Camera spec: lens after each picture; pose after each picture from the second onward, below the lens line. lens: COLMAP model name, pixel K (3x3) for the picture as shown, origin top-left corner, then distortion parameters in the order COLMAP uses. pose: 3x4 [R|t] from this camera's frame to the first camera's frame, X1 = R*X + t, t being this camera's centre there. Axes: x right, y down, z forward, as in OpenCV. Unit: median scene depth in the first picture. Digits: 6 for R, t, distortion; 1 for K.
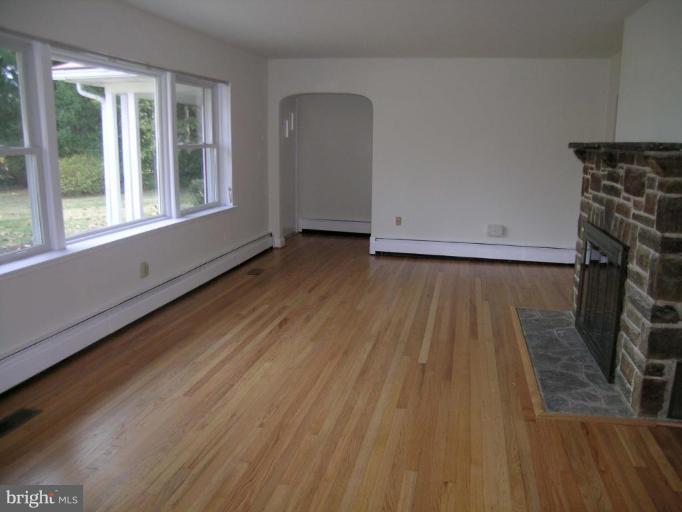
lens RADIAL K [[560.1, 0, 340.9], [0, 560.1, 252.3], [0, 0, 1]] dist [-0.142894, 0.096151]
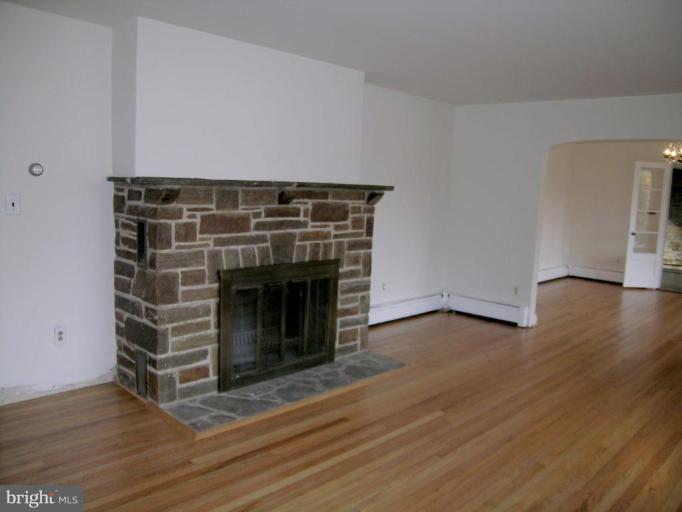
lens RADIAL K [[560.1, 0, 347.0], [0, 560.1, 259.2], [0, 0, 1]] dist [-0.142894, 0.096151]
pose [[-0.852296, -0.116361, 0.509952, -0.190810], [0.051776, 0.951384, 0.303623, -0.389458], [-0.520491, 0.285180, -0.804836, 1.892111]]
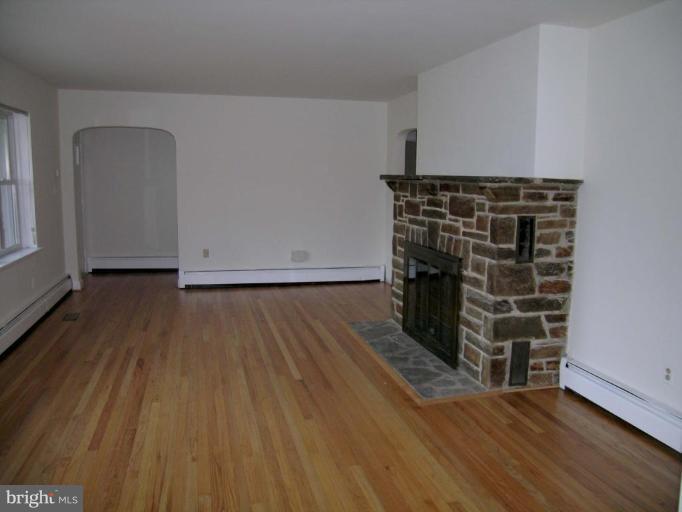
lens RADIAL K [[560.1, 0, 347.1], [0, 560.1, 258.2], [0, 0, 1]] dist [-0.142894, 0.096151]
pose [[0.887922, -0.067170, 0.455064, -0.259248], [0.087137, 0.995930, -0.023018, -0.003211], [-0.451666, 0.060091, 0.890161, -0.024343]]
